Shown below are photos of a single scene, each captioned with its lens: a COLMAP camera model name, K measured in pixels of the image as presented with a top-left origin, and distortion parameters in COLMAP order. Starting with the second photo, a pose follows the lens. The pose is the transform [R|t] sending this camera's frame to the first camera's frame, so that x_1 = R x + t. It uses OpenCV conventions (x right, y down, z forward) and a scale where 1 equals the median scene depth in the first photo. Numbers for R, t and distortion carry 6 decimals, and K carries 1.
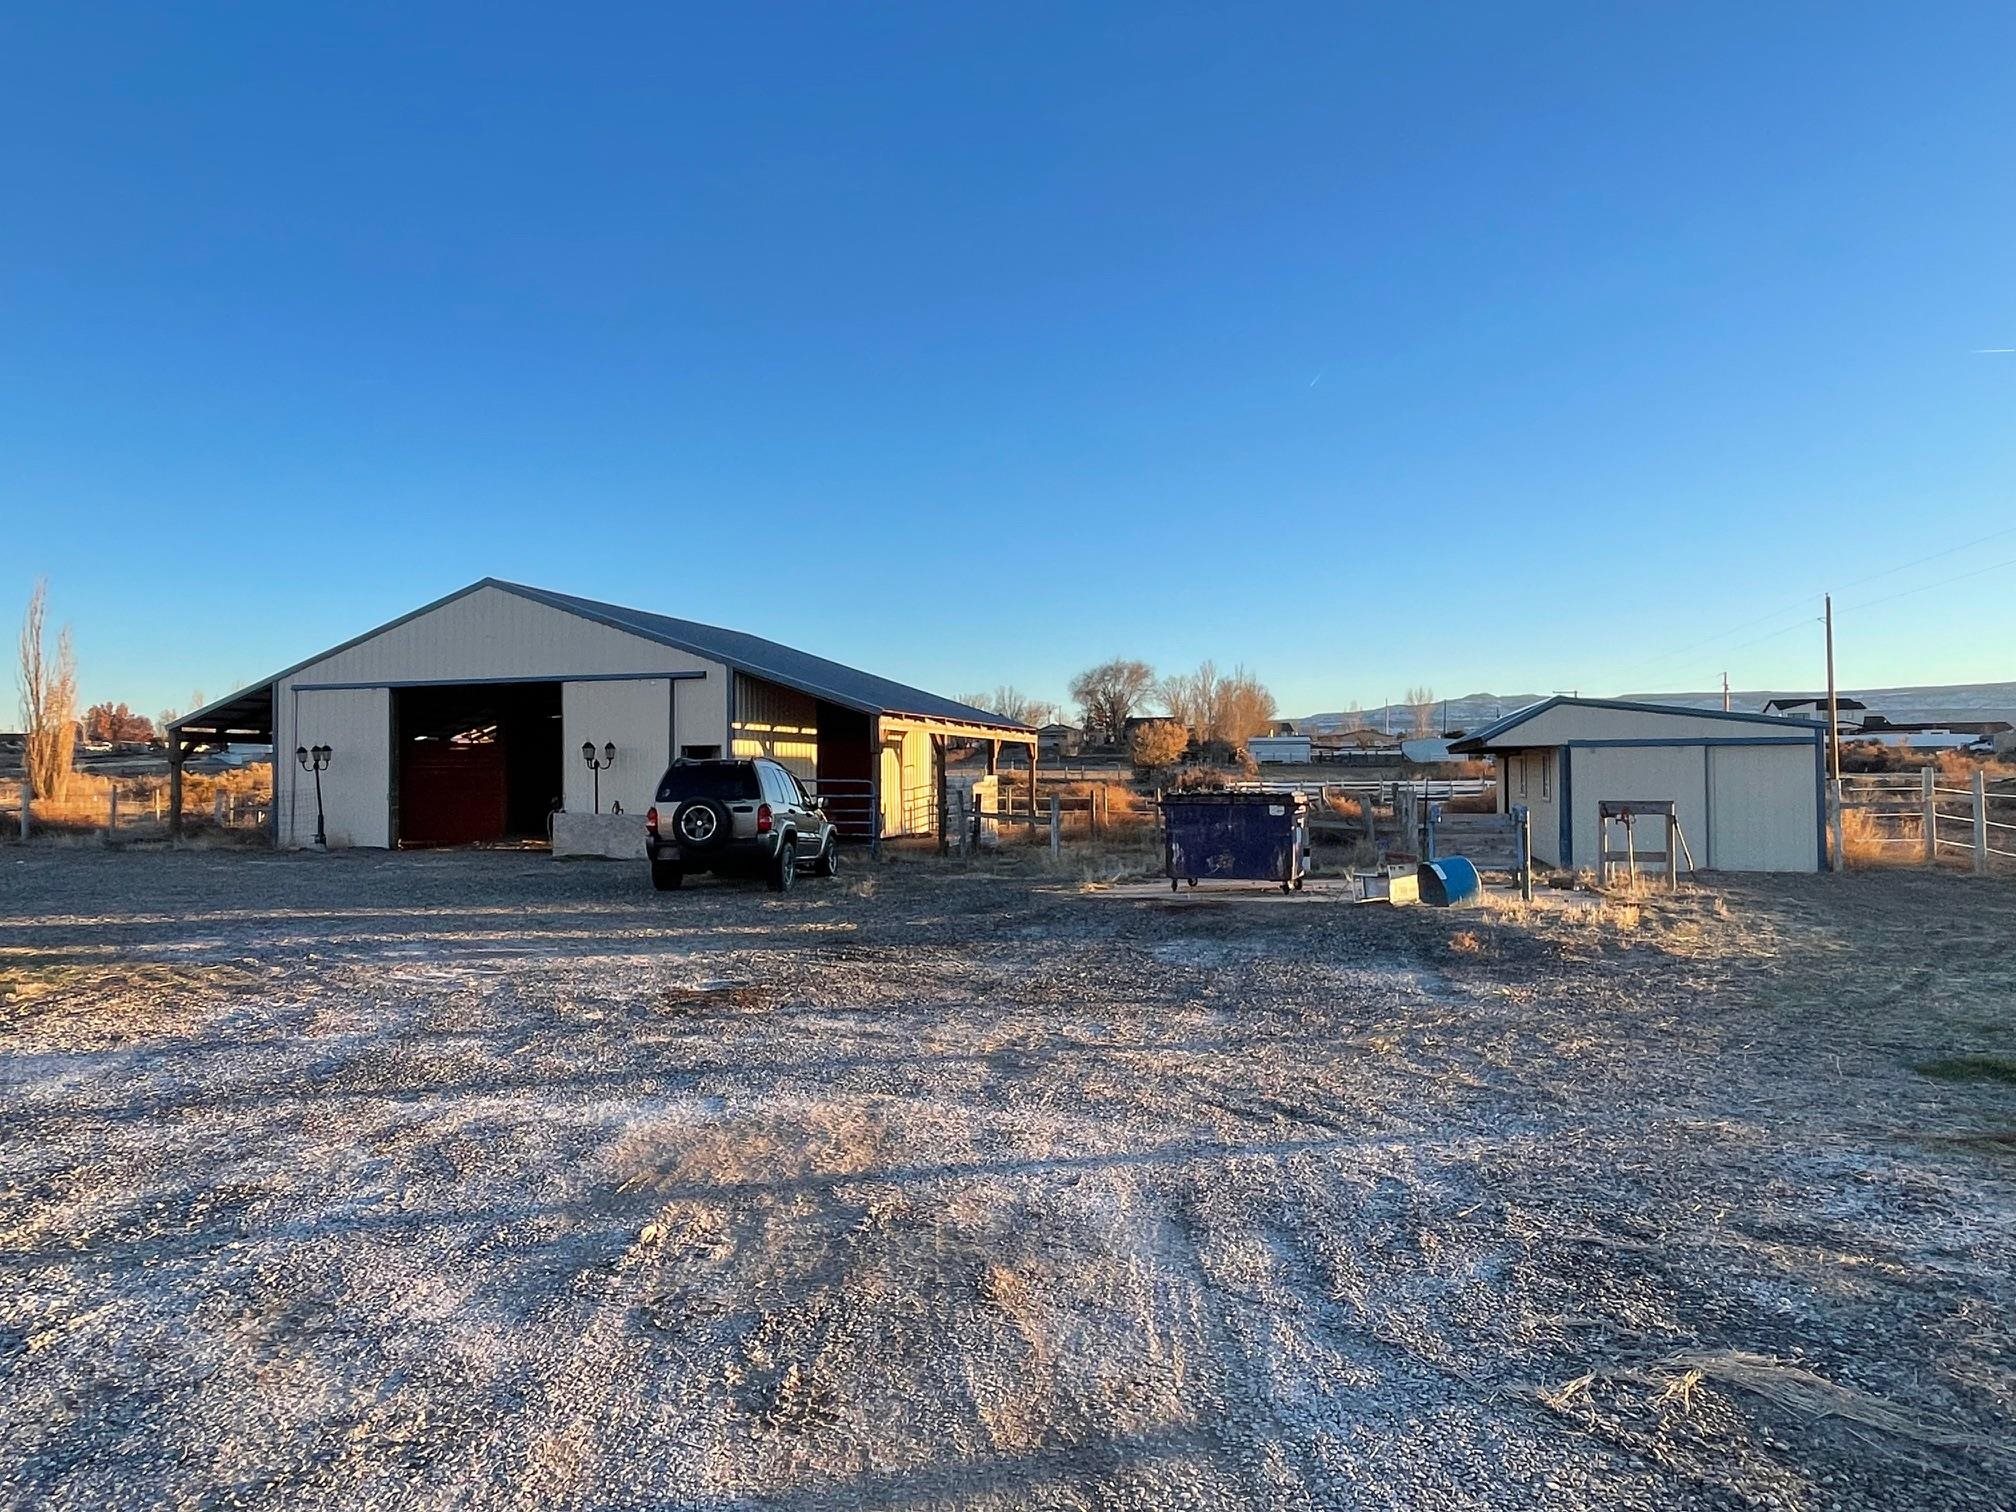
lens RADIAL K [[1324.4, 0, 1013.2], [0, 1324.4, 766.8], [0, 0, 1]] dist [0.003649, -0.000506]
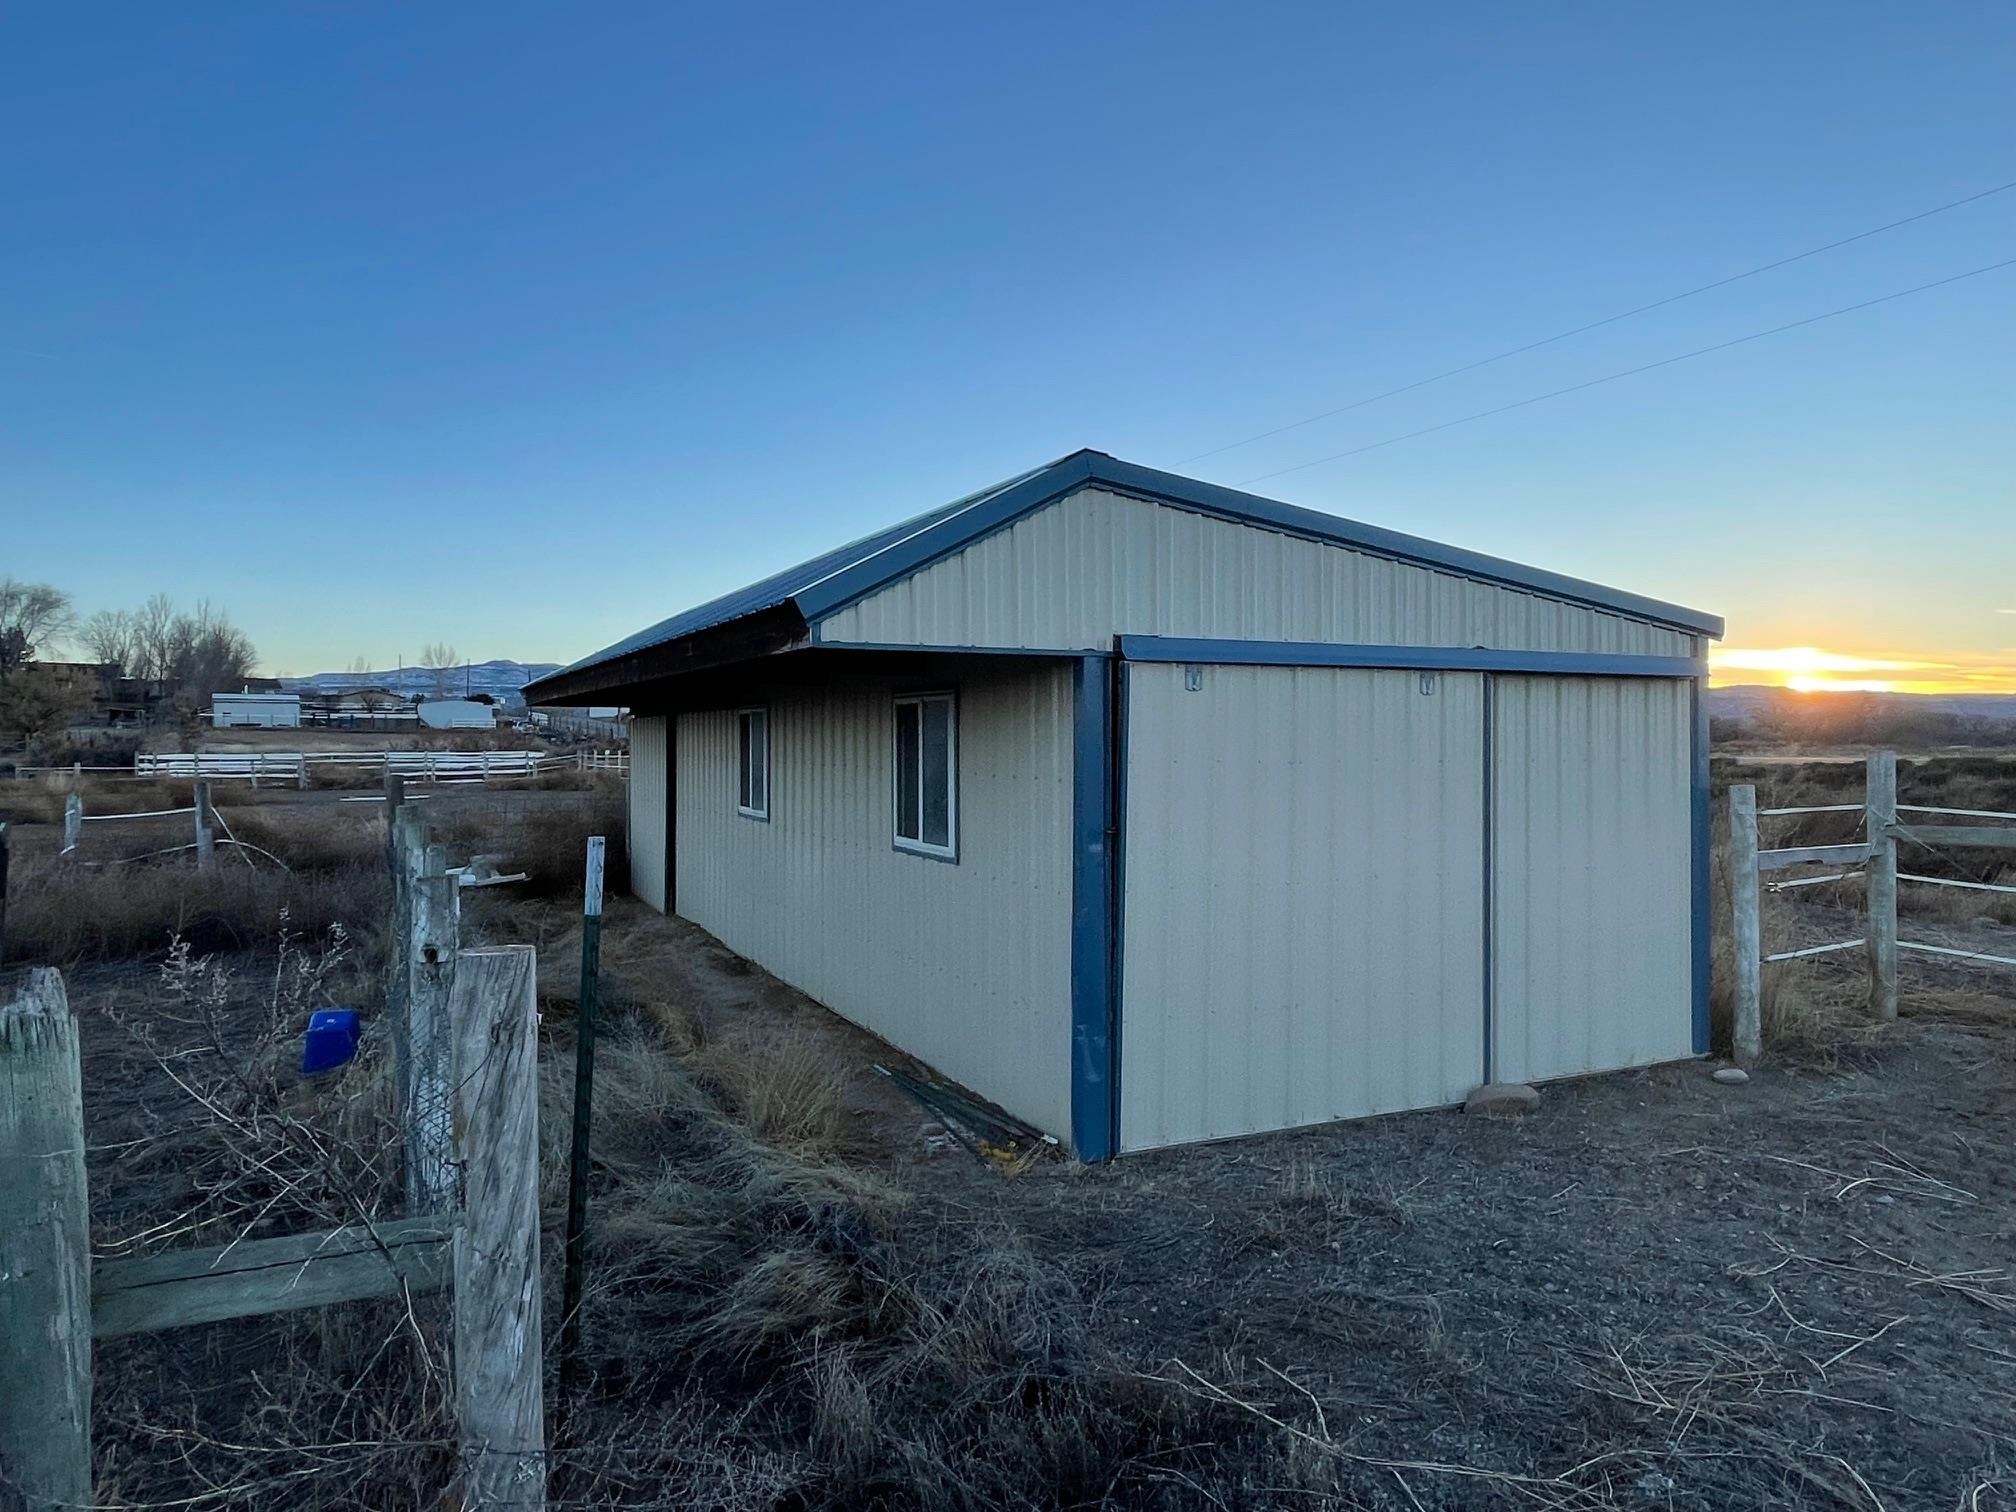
lens RADIAL K [[1324.4, 0, 1013.2], [0, 1324.4, 766.8], [0, 0, 1]] dist [0.003649, -0.000506]
pose [[0.759896, -0.001502, 0.650043, 0.194002], [-0.014238, 0.999719, 0.018953, 0.000710], [-0.649889, -0.023657, 0.759661, 0.665648]]
